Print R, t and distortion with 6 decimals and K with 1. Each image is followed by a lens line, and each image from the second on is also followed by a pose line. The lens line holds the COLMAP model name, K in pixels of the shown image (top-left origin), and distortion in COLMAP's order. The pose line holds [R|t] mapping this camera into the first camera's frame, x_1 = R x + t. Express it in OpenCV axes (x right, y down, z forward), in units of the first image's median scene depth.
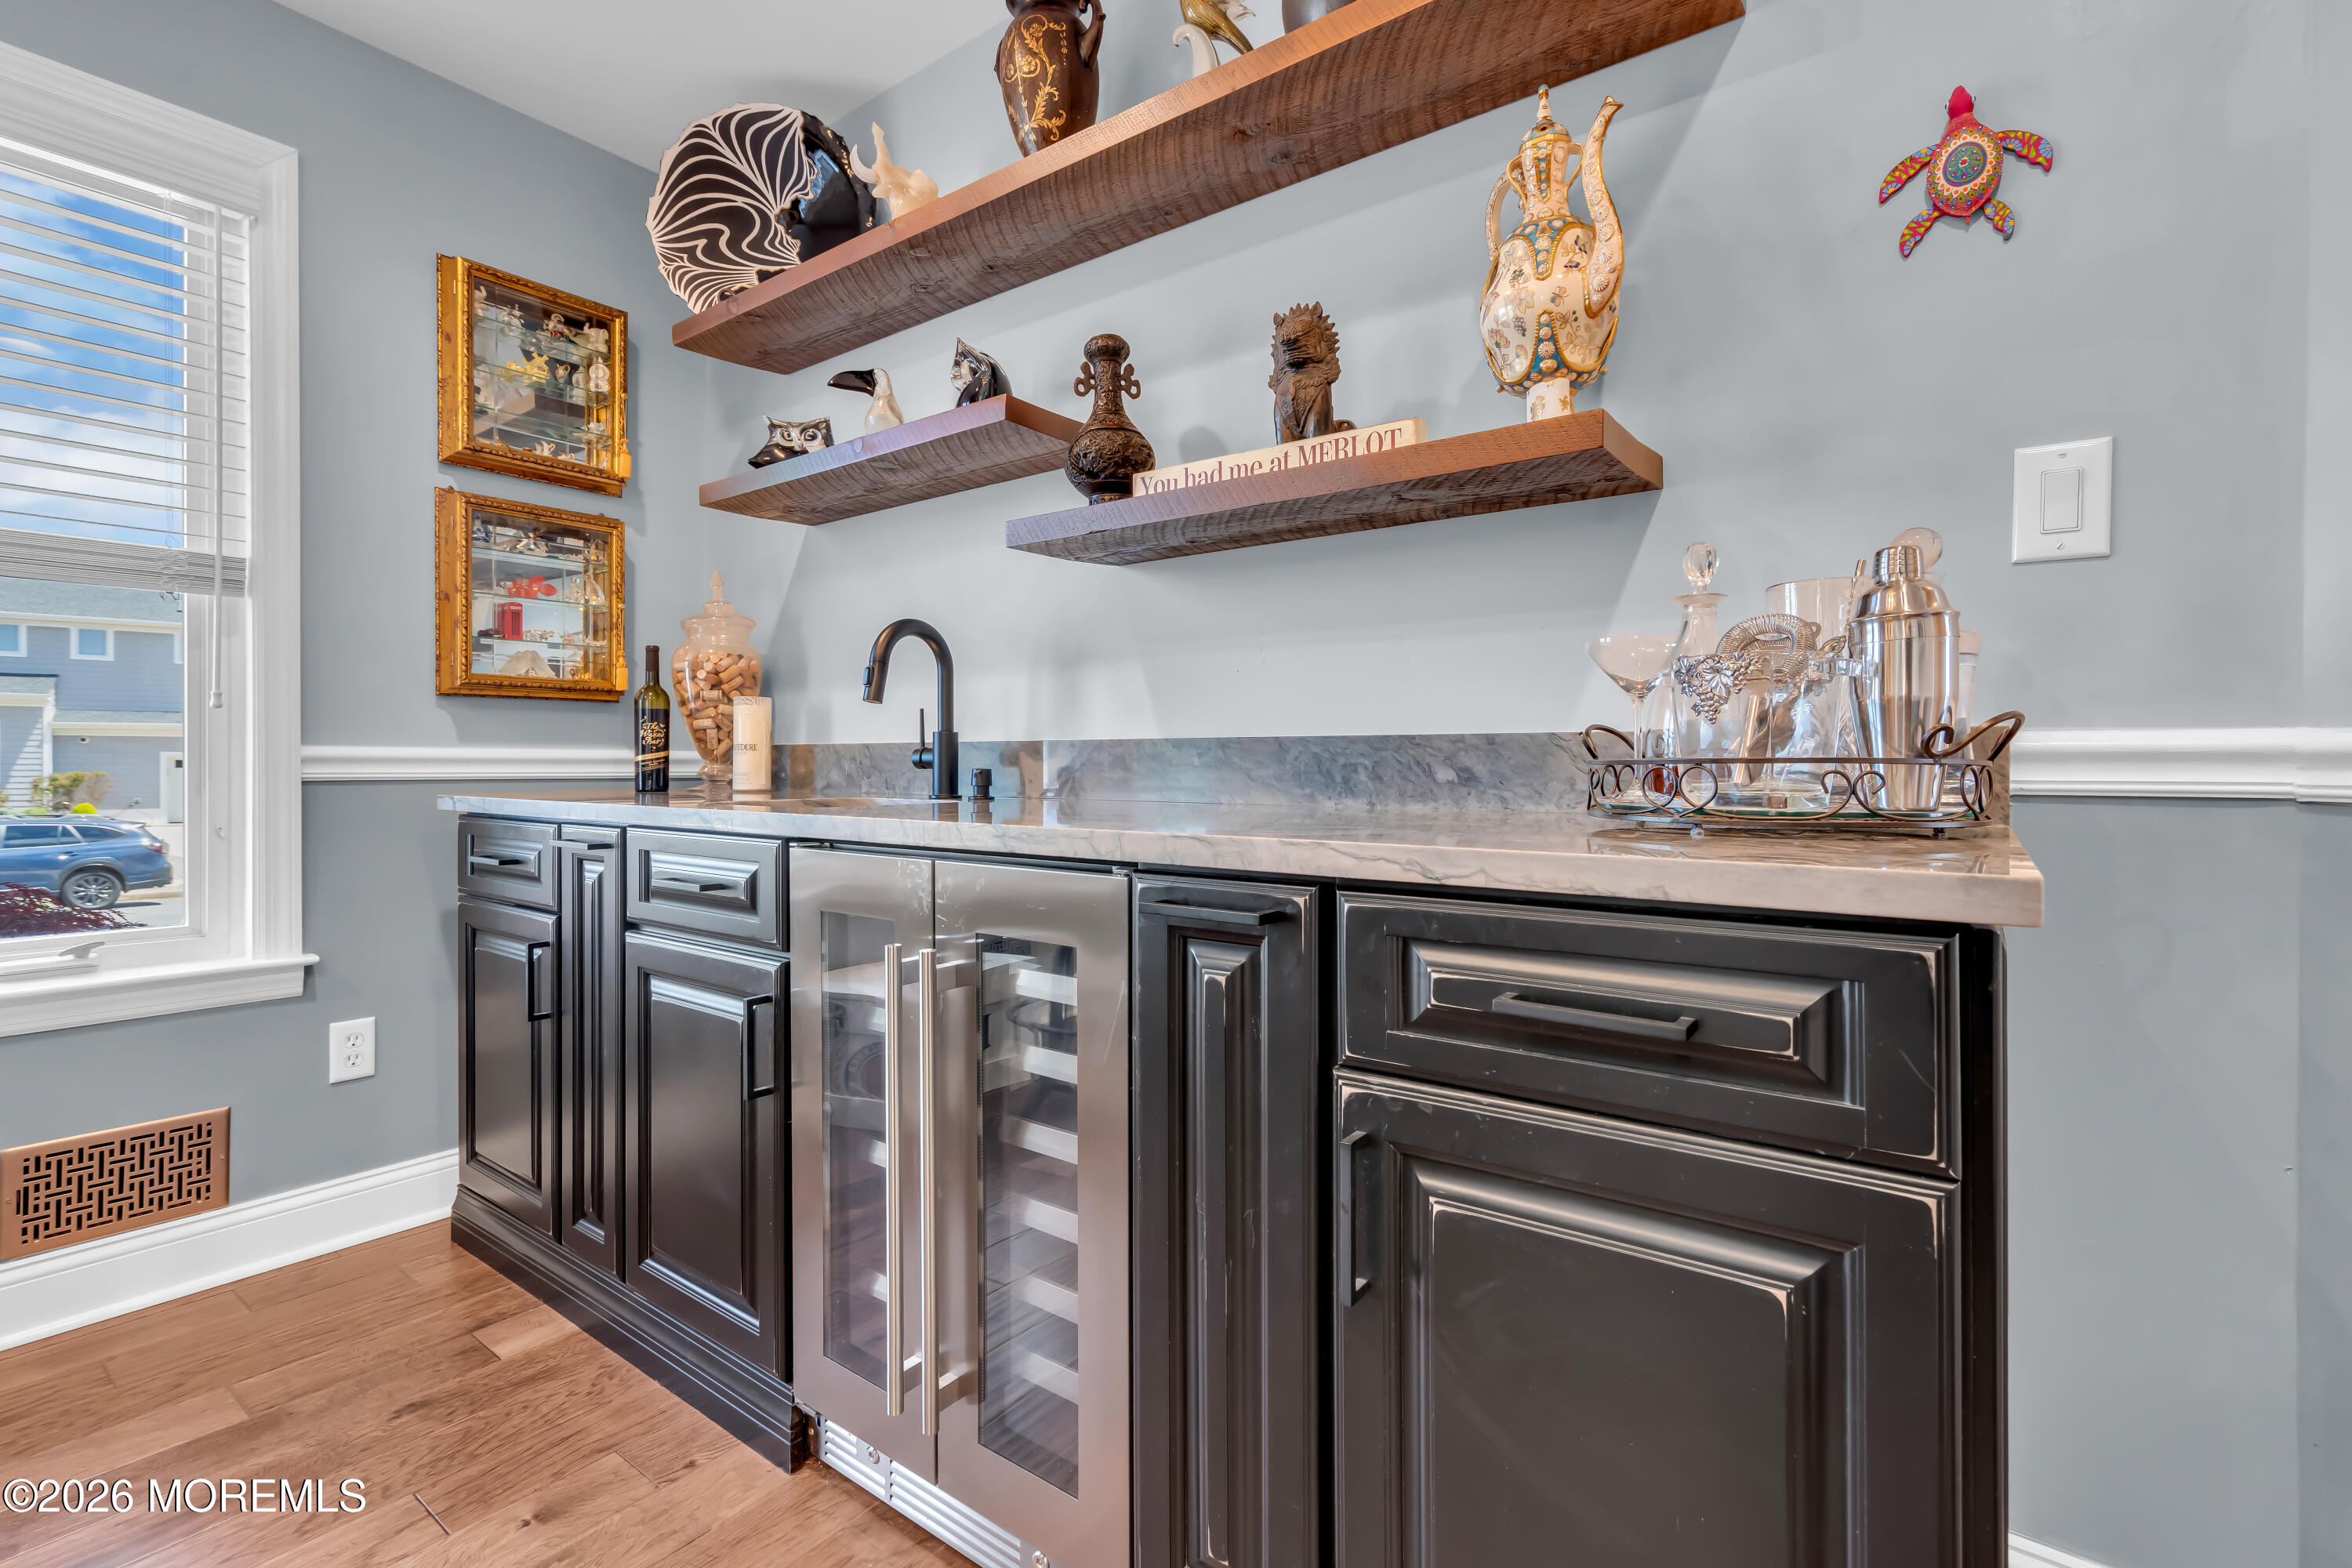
lens RADIAL K [[1065.0, 0, 1166.8], [0, 1065.0, 773.8], [0, 0, 1]] dist [-0.002350, 0.002427]
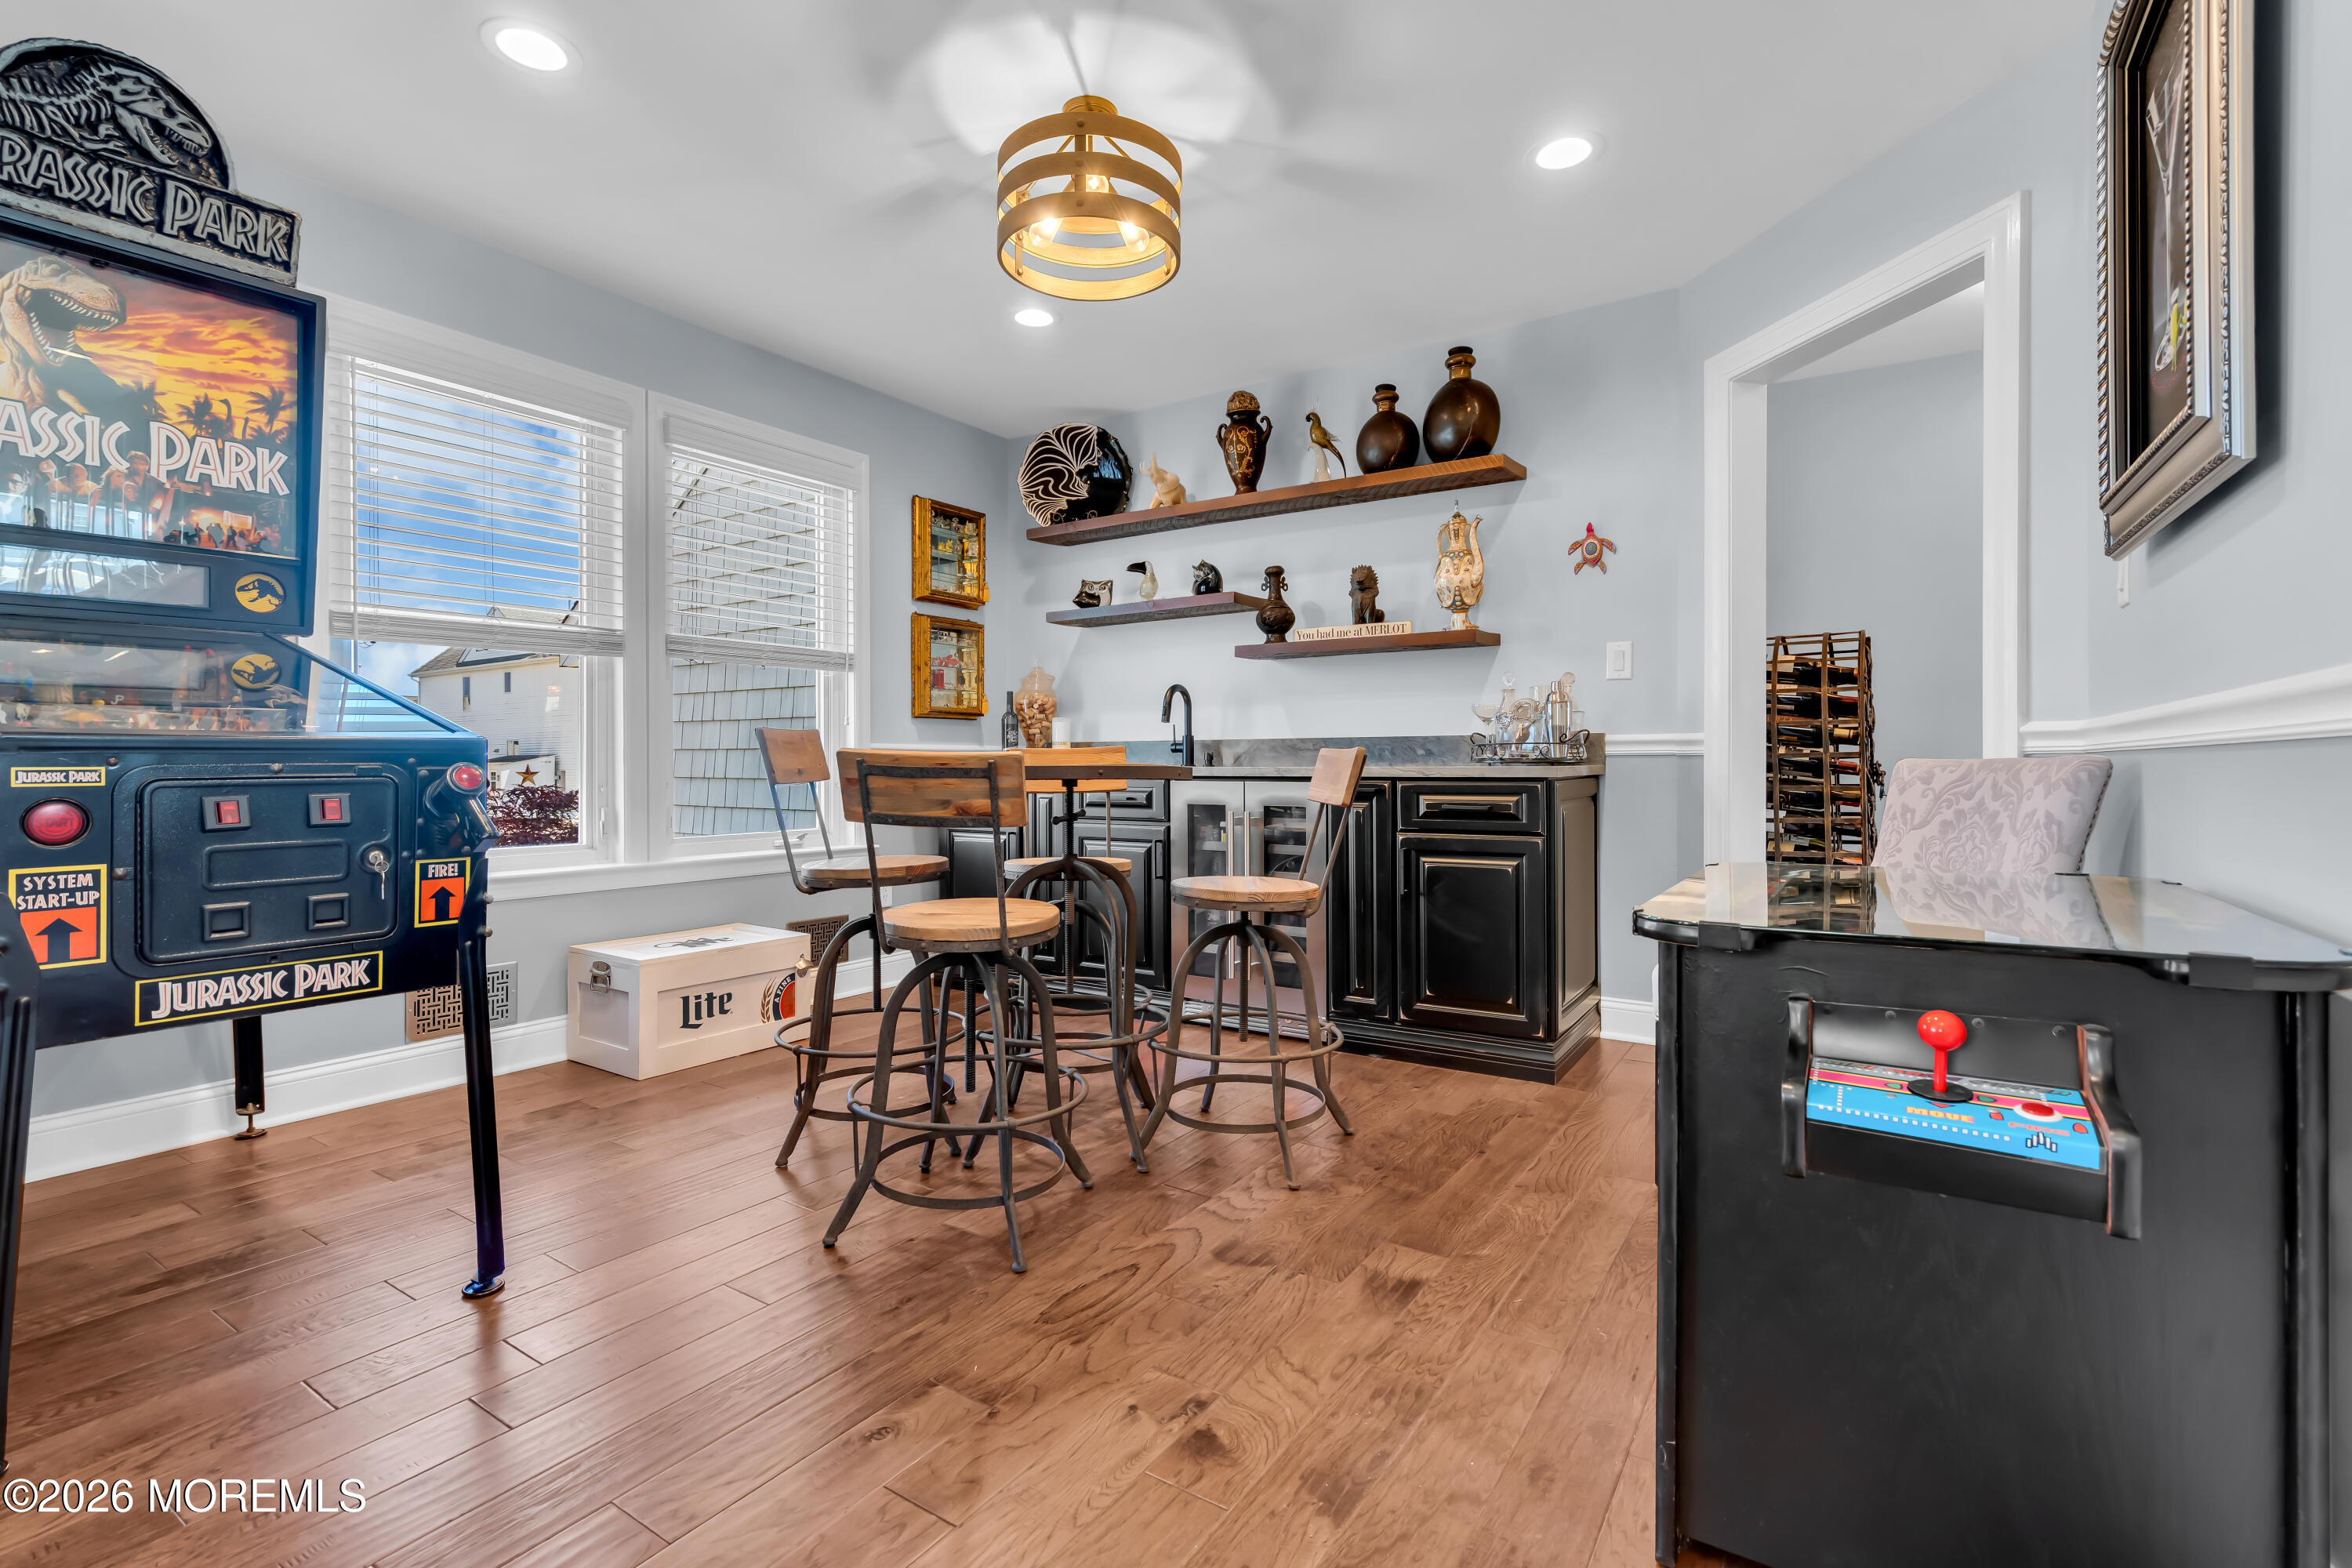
lens RADIAL K [[1065.0, 0, 1173.3], [0, 1065.0, 771.4], [0, 0, 1]] dist [-0.002350, 0.002427]
pose [[0.998130, -0.005061, 0.060923, -0.427948], [0.005284, 0.999980, -0.003510, 0.047339], [-0.060904, 0.003826, 0.998136, -1.329423]]
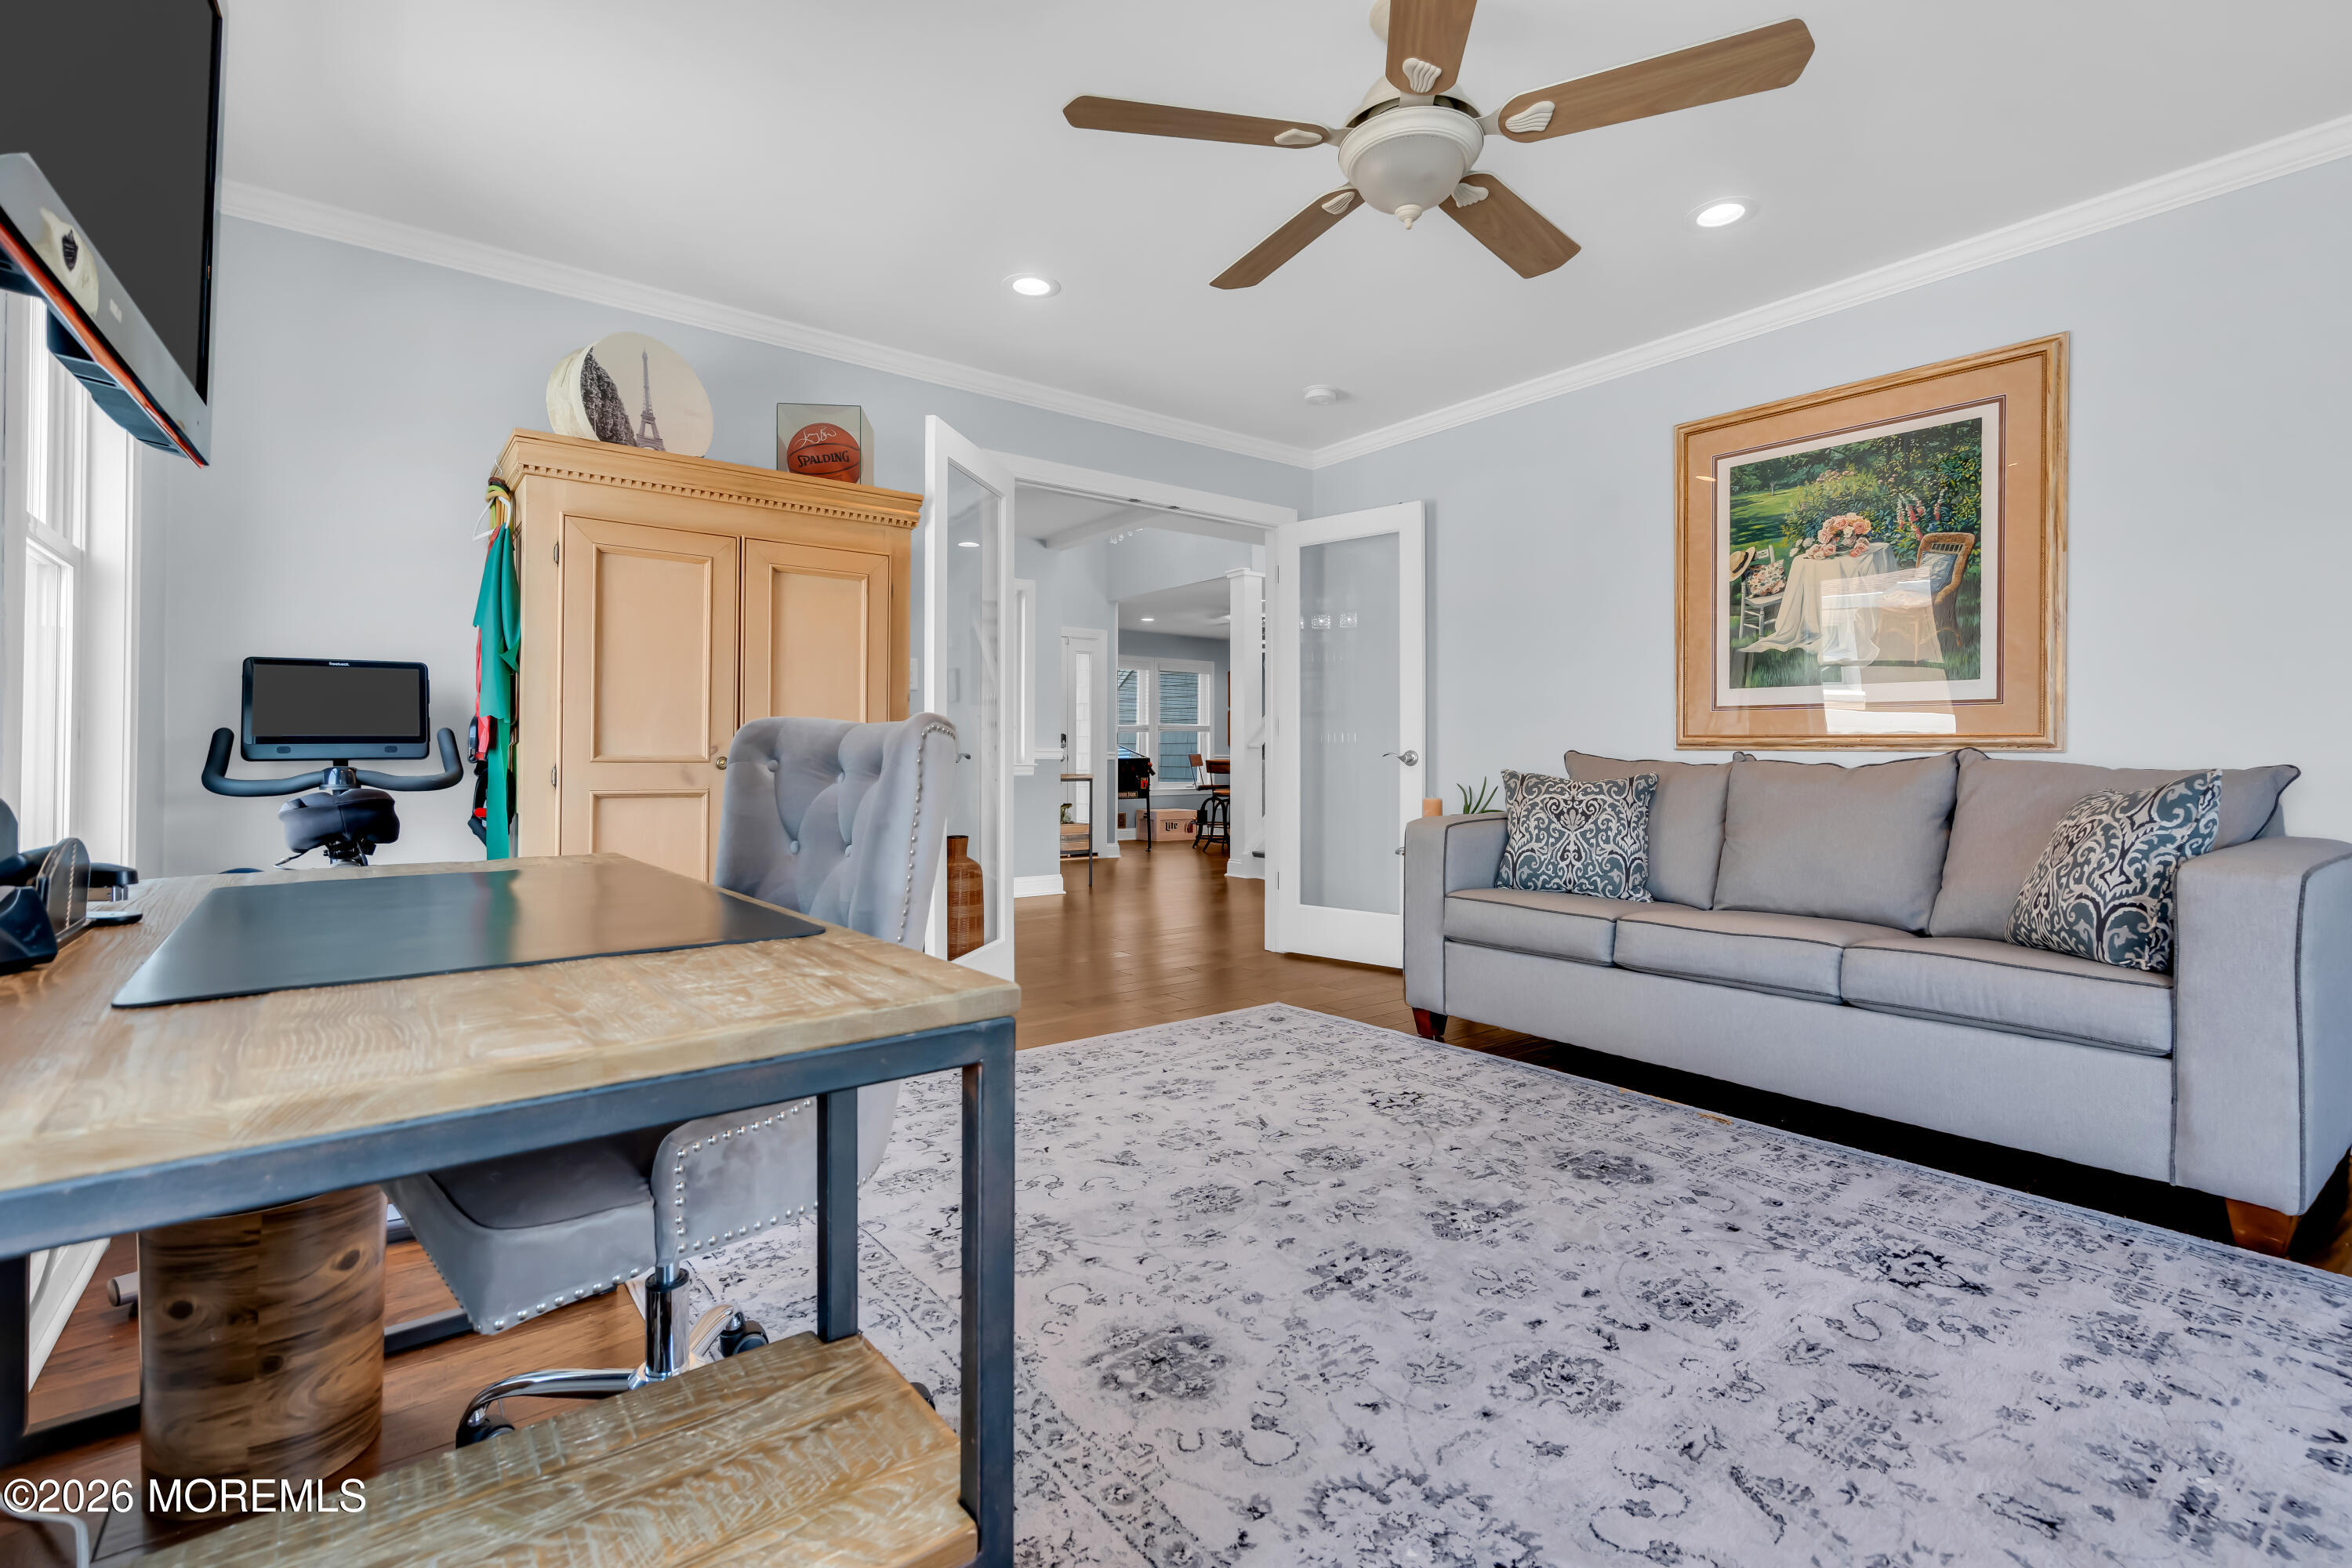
lens RADIAL K [[1065.0, 0, 1183.8], [0, 1065.0, 763.2], [0, 0, 1]] dist [-0.002350, 0.002427]
pose [[0.966218, -0.002887, -0.257711, 0.769051], [0.001872, 0.999989, -0.004186, 0.063609], [0.257720, 0.003562, 0.966213, -6.231969]]
